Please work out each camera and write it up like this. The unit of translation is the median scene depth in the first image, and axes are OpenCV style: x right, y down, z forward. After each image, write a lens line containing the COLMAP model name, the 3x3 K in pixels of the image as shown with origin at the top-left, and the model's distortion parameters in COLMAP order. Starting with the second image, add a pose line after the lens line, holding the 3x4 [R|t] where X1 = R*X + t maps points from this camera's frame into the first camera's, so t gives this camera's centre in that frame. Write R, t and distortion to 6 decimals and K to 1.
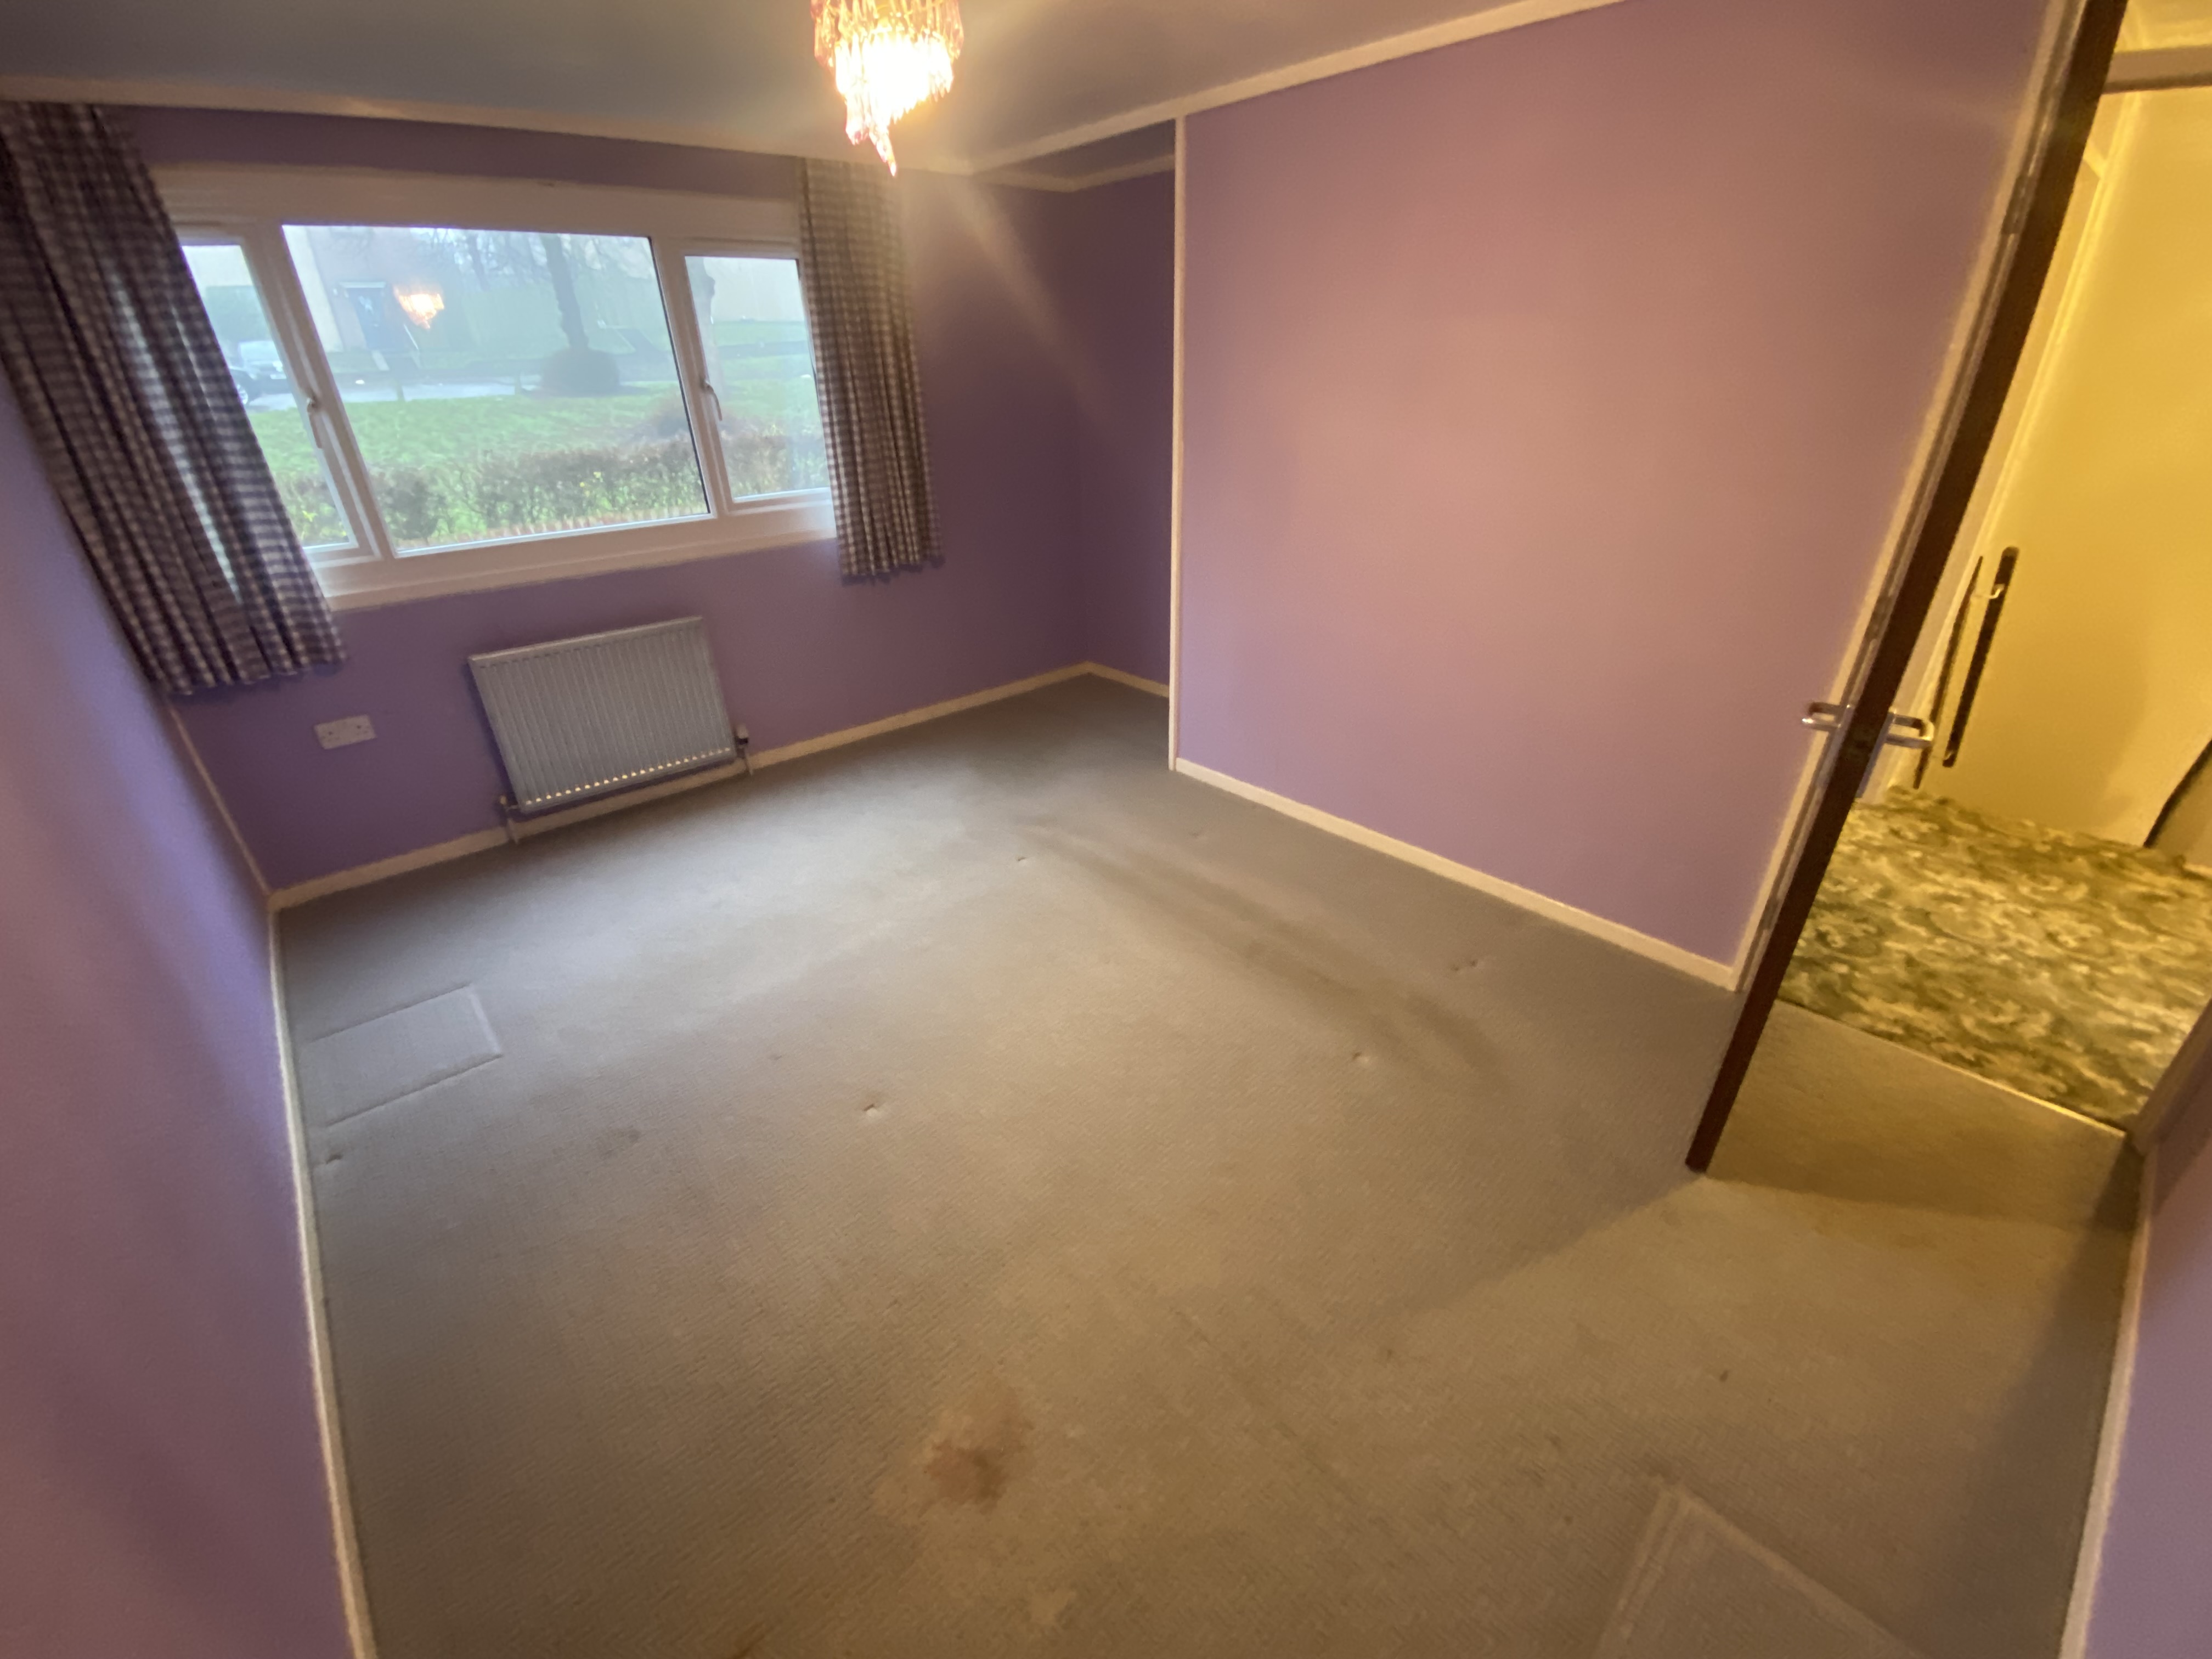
lens RADIAL K [[910.9, 0, 1106.0], [0, 910.9, 829.5], [0, 0, 1]] dist [-0.001729, -0.000375]
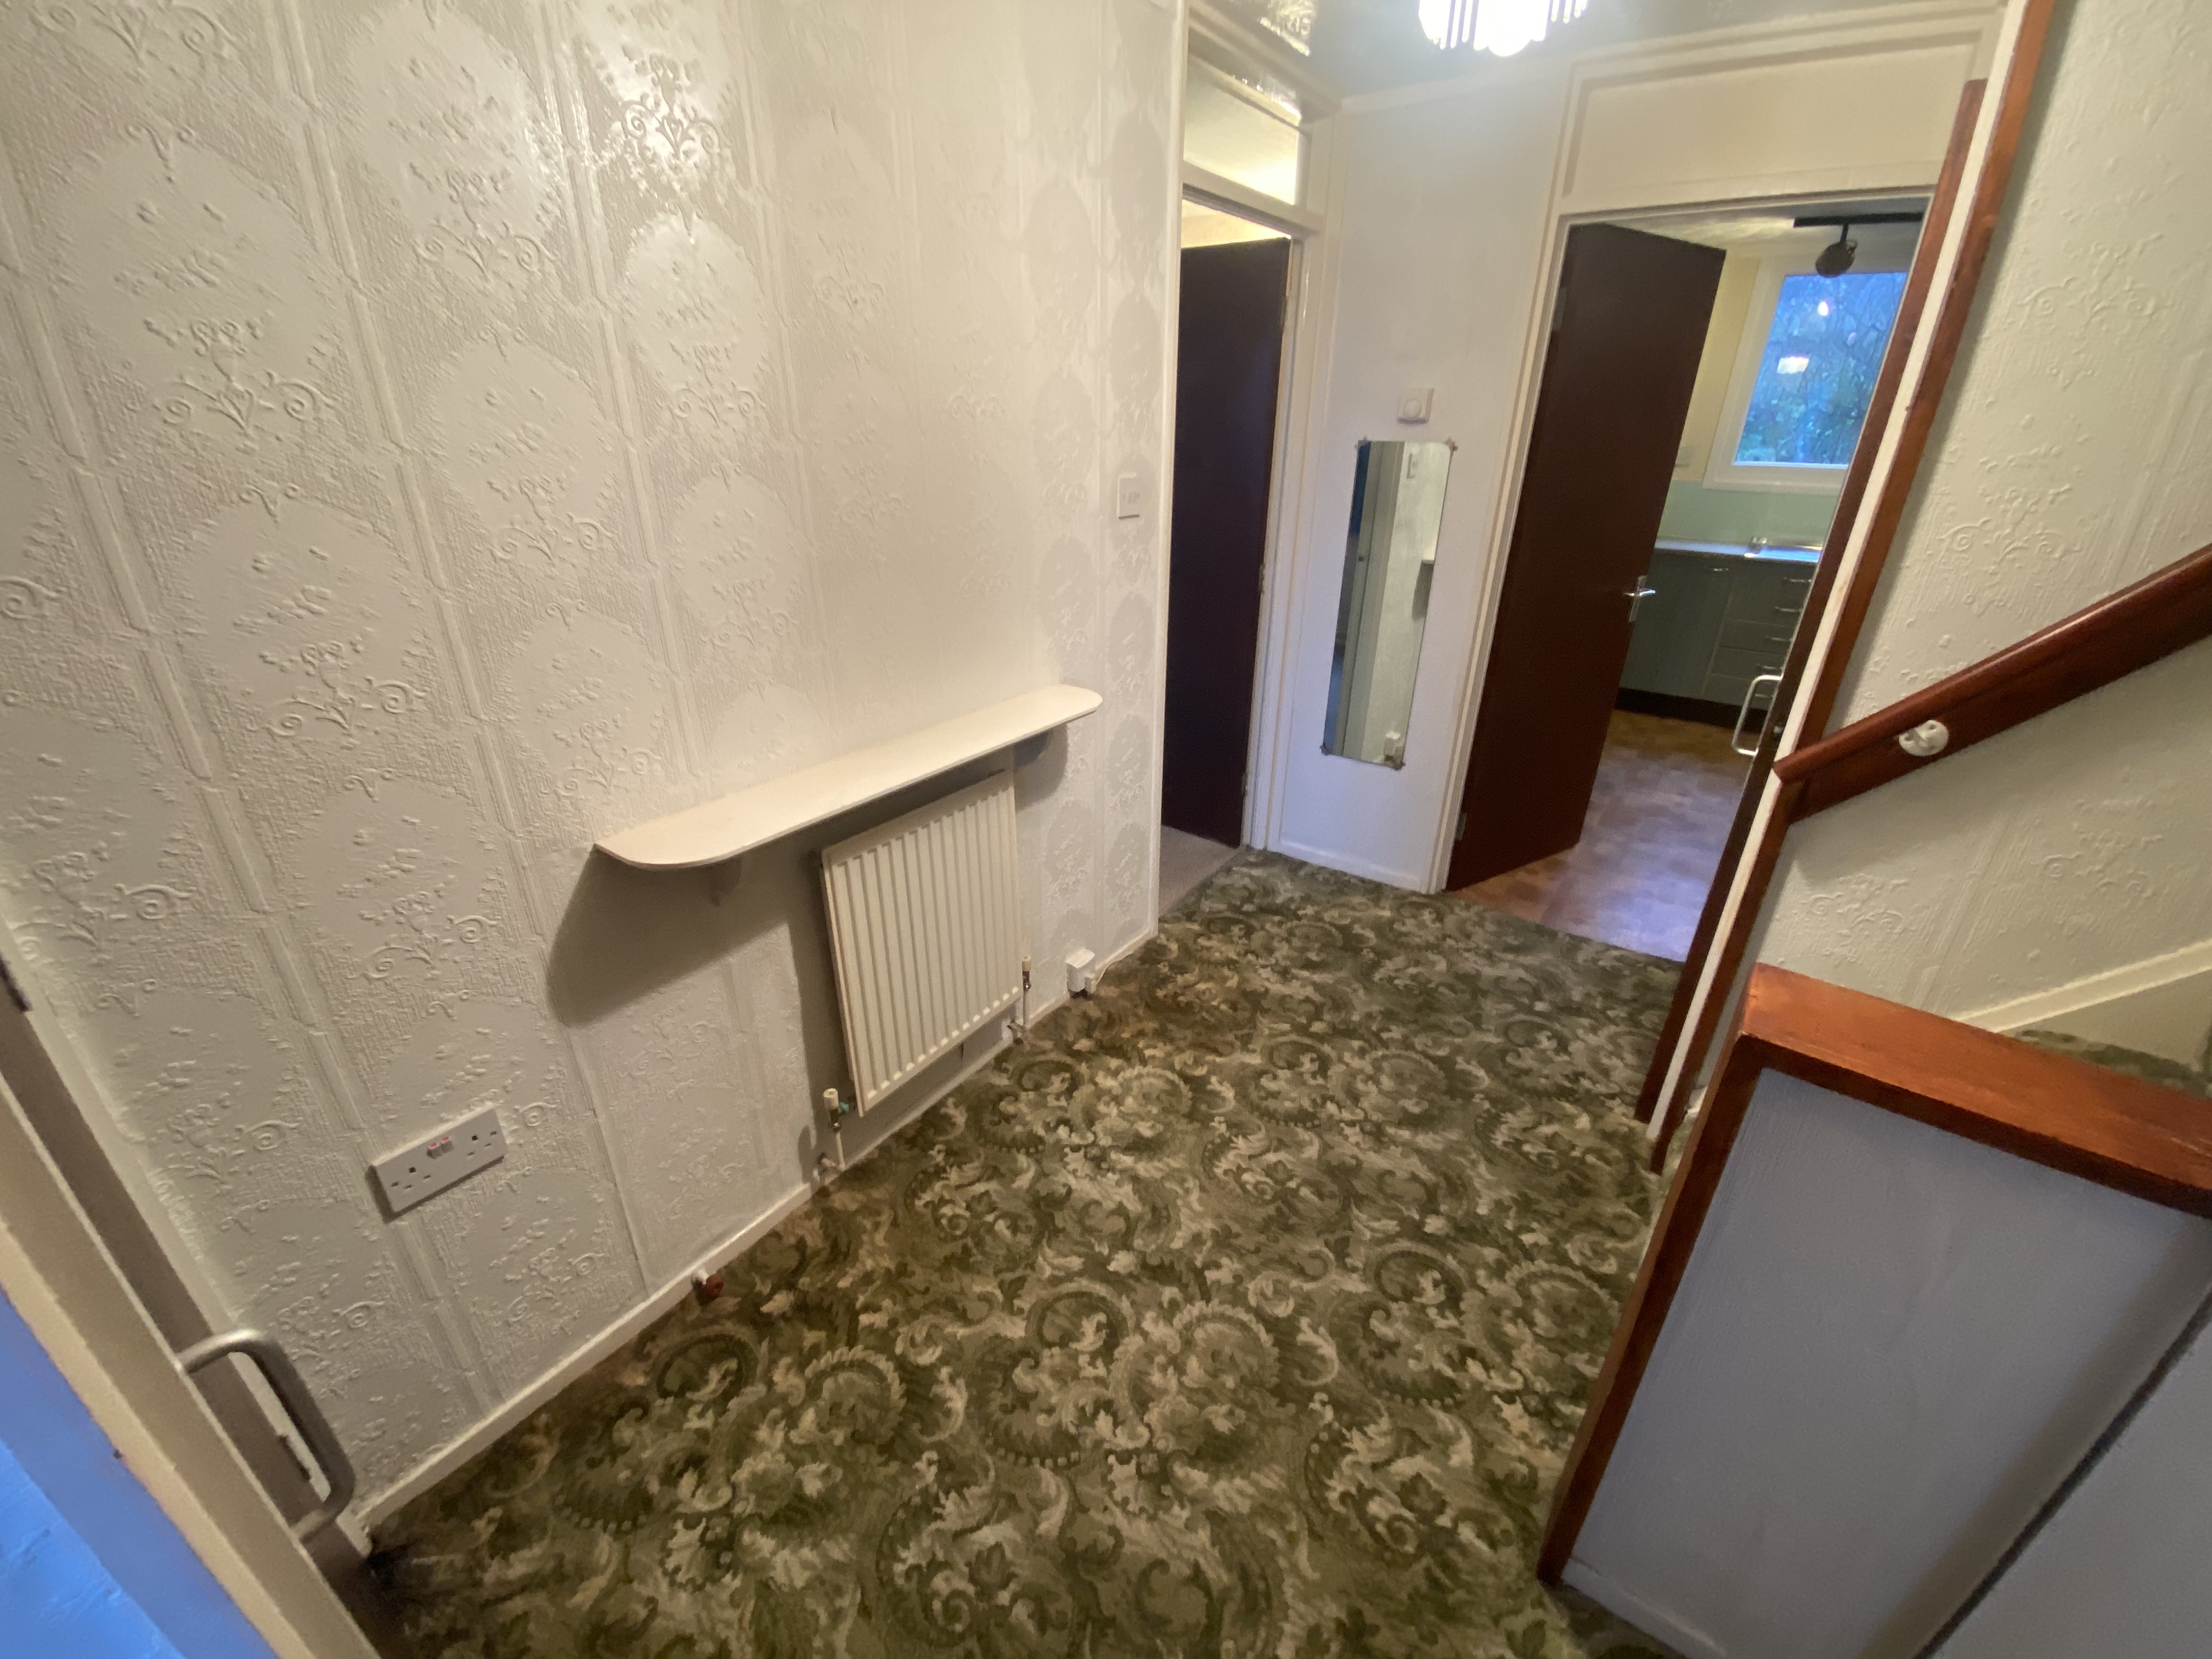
lens RADIAL K [[910.9, 0, 1106.0], [0, 910.9, 829.5], [0, 0, 1]] dist [-0.001729, -0.000375]
pose [[-0.980054, 0.098356, -0.172688, 1.475878], [-0.076860, 0.613737, 0.785761, -0.574883], [0.183269, 0.783360, -0.593935, 1.187103]]
